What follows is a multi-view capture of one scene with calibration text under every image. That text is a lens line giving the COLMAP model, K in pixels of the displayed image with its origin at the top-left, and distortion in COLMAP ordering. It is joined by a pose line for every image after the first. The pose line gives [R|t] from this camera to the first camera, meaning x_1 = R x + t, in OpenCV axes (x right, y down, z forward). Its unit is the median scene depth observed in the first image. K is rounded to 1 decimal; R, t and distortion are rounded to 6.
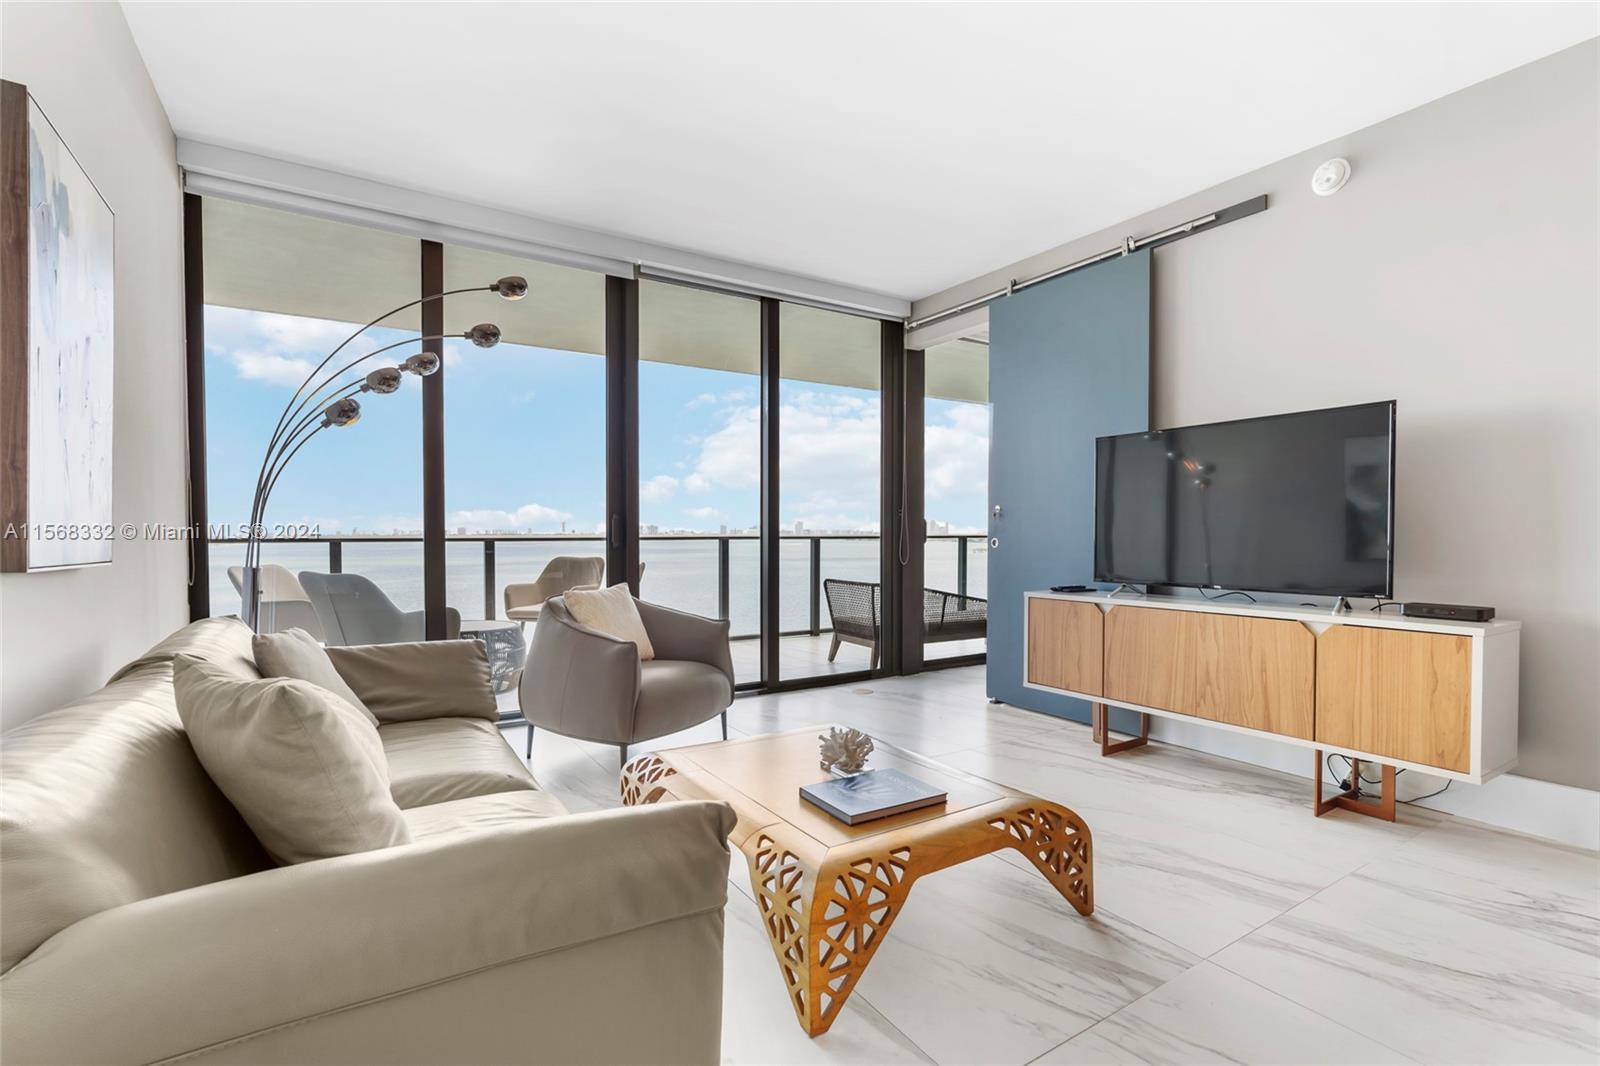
lens RADIAL K [[737.5, 0, 802.9], [0, 737.5, 547.4], [0, 0, 1]] dist [-0.000837, 0.000146]
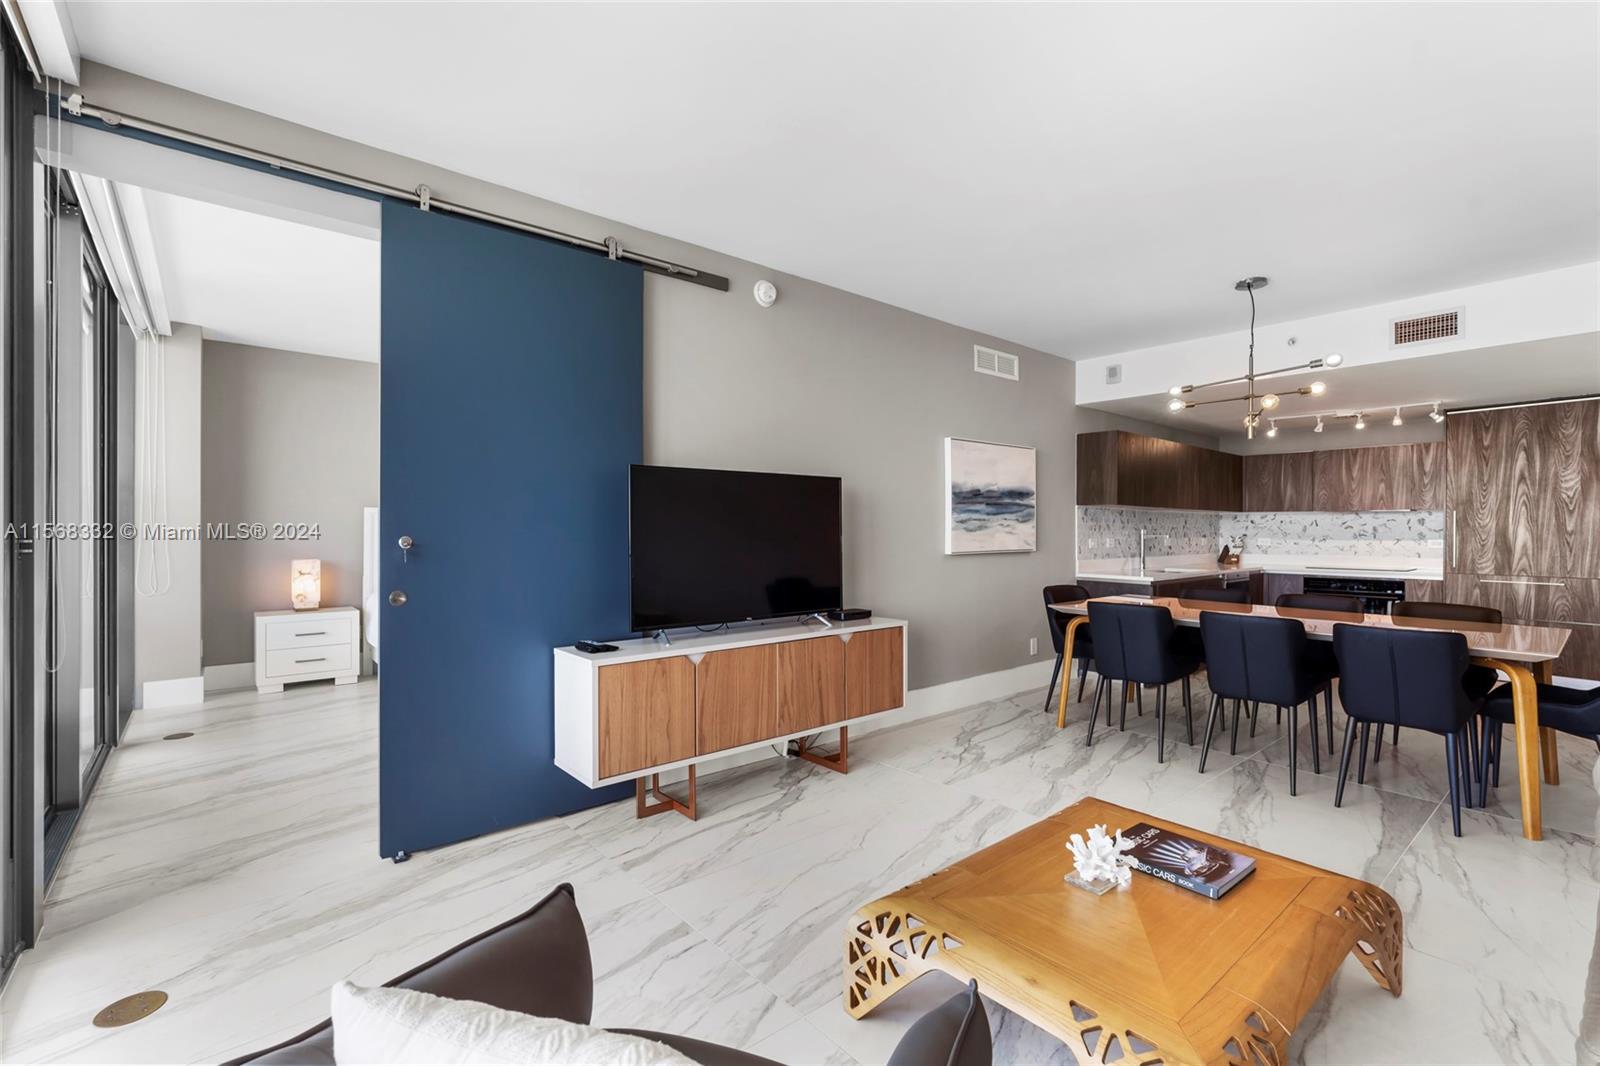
lens RADIAL K [[708.2, 0, 801.8], [0, 708.2, 536.0], [0, 0, 1]] dist [-0.007187, 0.000485]
pose [[-0.128114, -0.008380, 0.991724, -0.420216], [0.021617, 0.999703, 0.011240, -0.067363], [-0.991524, 0.022878, -0.127895, 0.863752]]
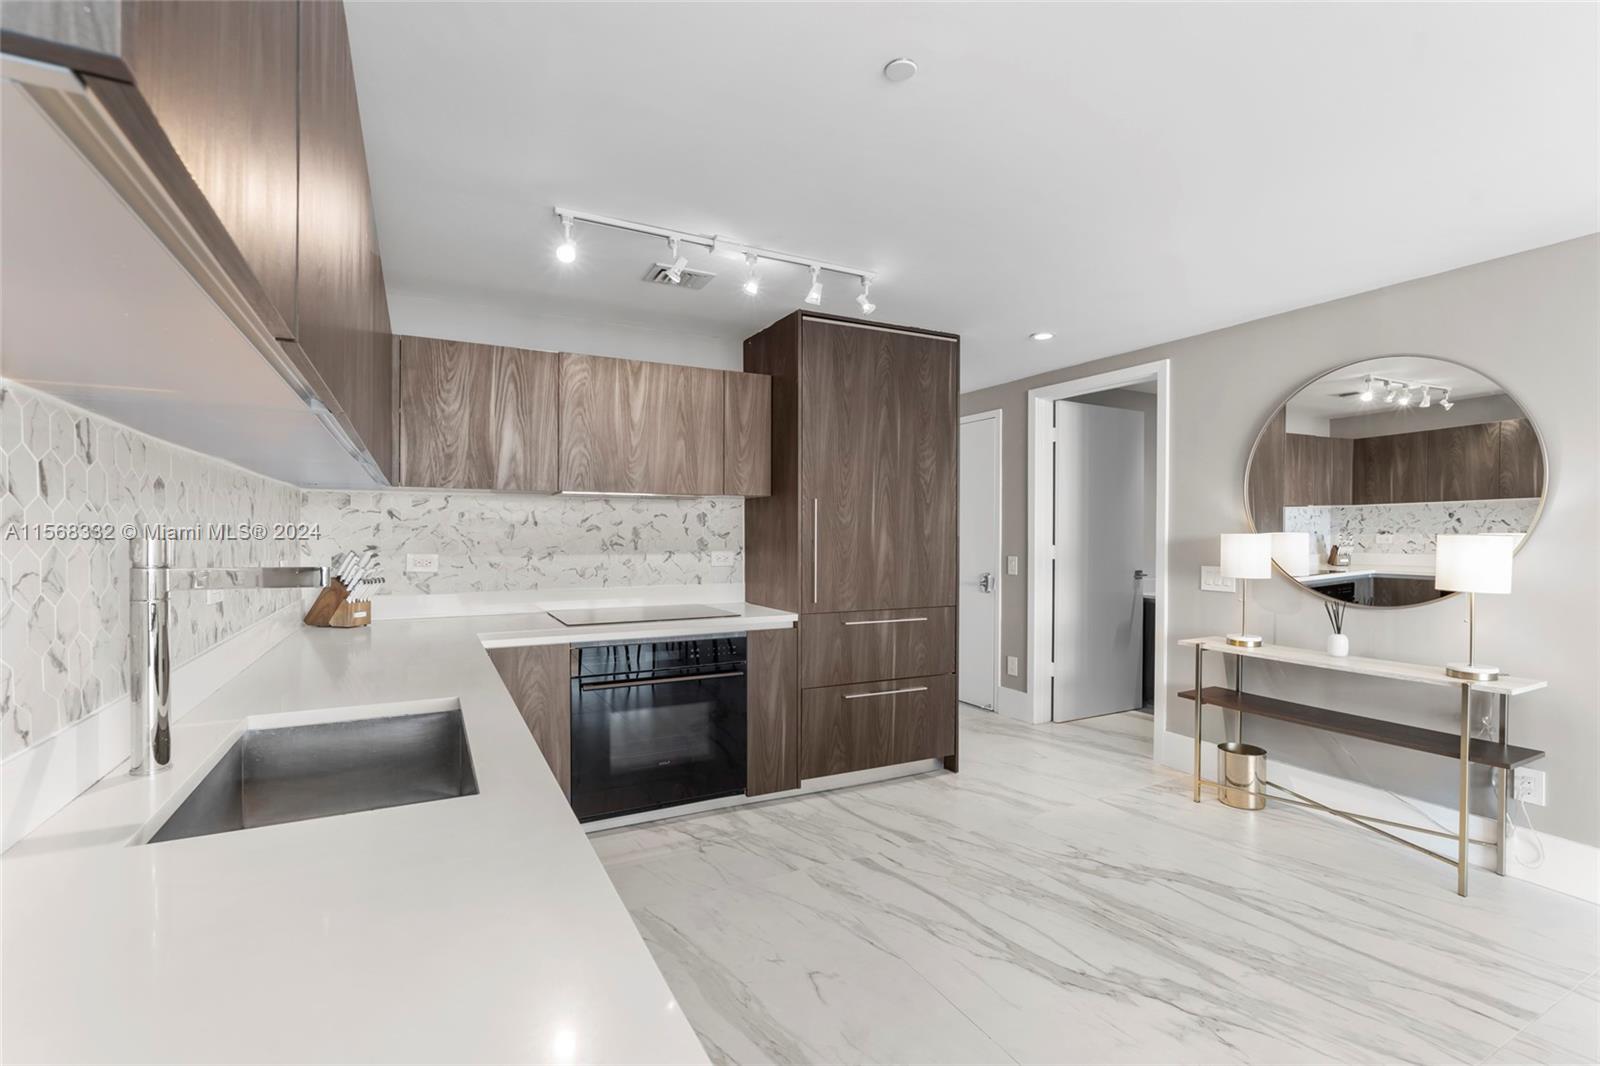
lens RADIAL K [[713.6, 0, 800.0], [0, 713.6, 543.4], [0, 0, 1]] dist [-0.009152, 0.000871]
pose [[-0.996469, -0.002350, 0.083927, 0.857070], [0.000803, 0.999295, 0.037523, -0.053503], [-0.083956, 0.037458, -0.995765, 0.109349]]
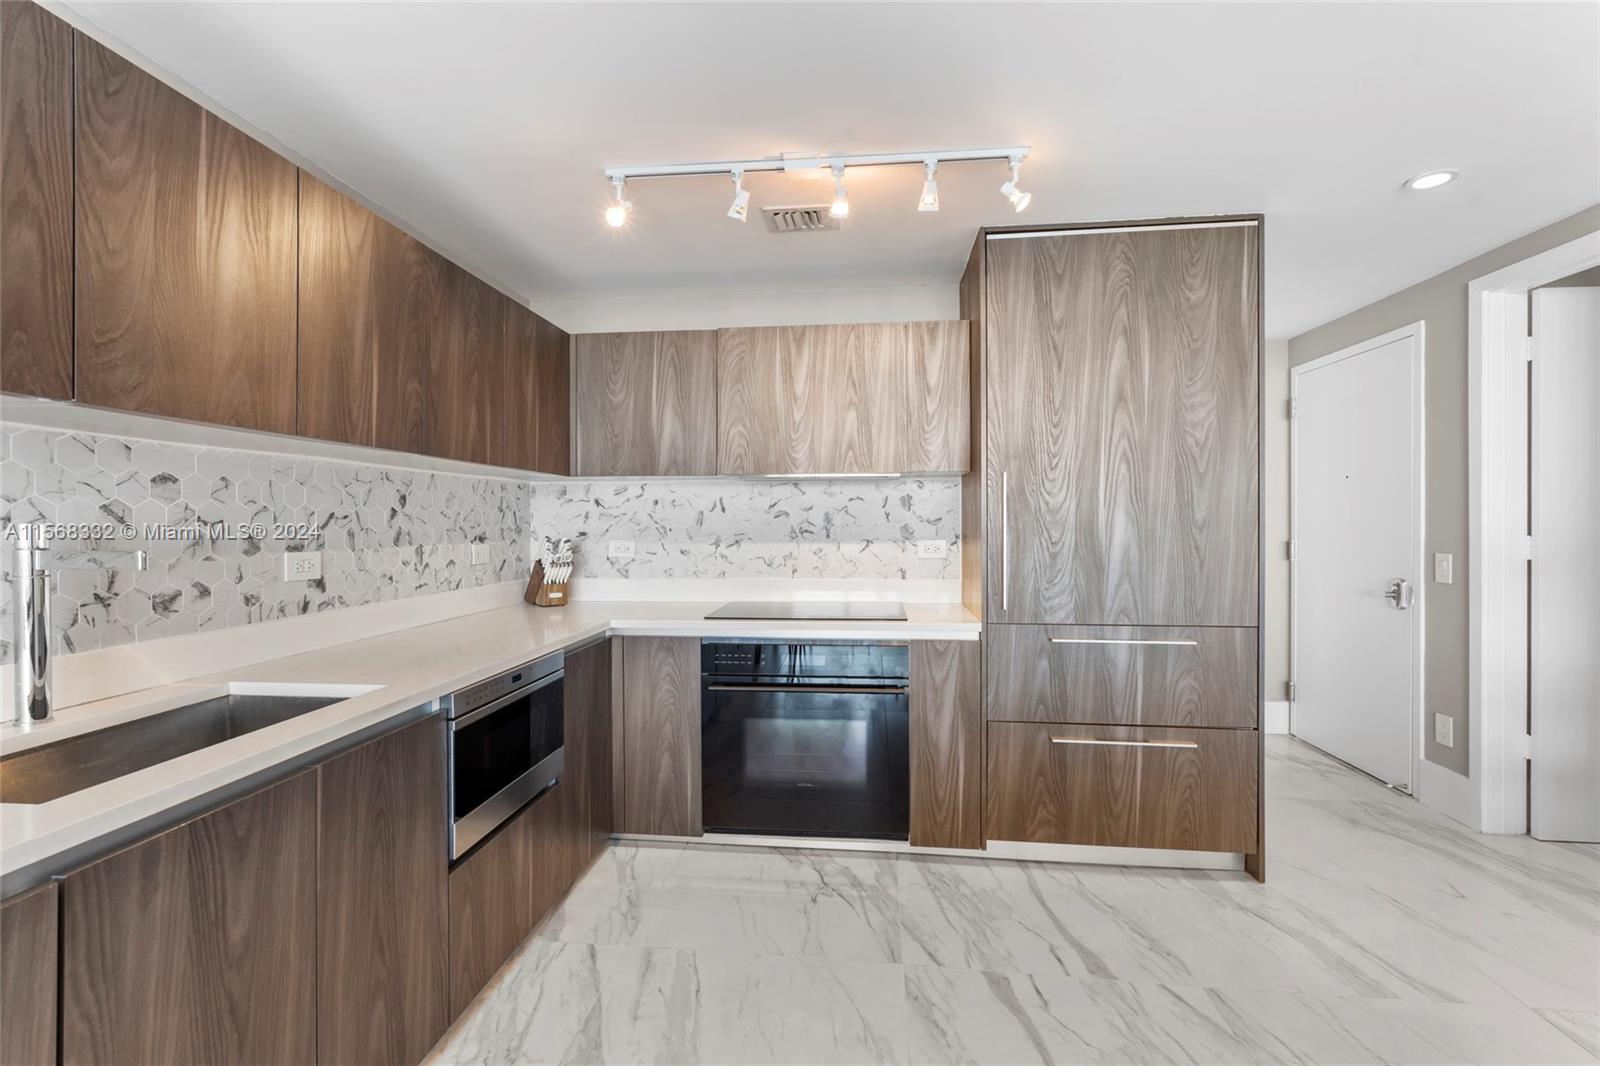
lens RADIAL K [[728.8, 0, 802.9], [0, 728.8, 527.8], [0, 0, 1]] dist [-0.012259, 0.009953]
pose [[-0.782976, -0.001375, 0.622050, 0.646044], [0.018295, 0.999514, 0.025237, -0.044510], [-0.621783, 0.031141, -0.782571, -0.110182]]
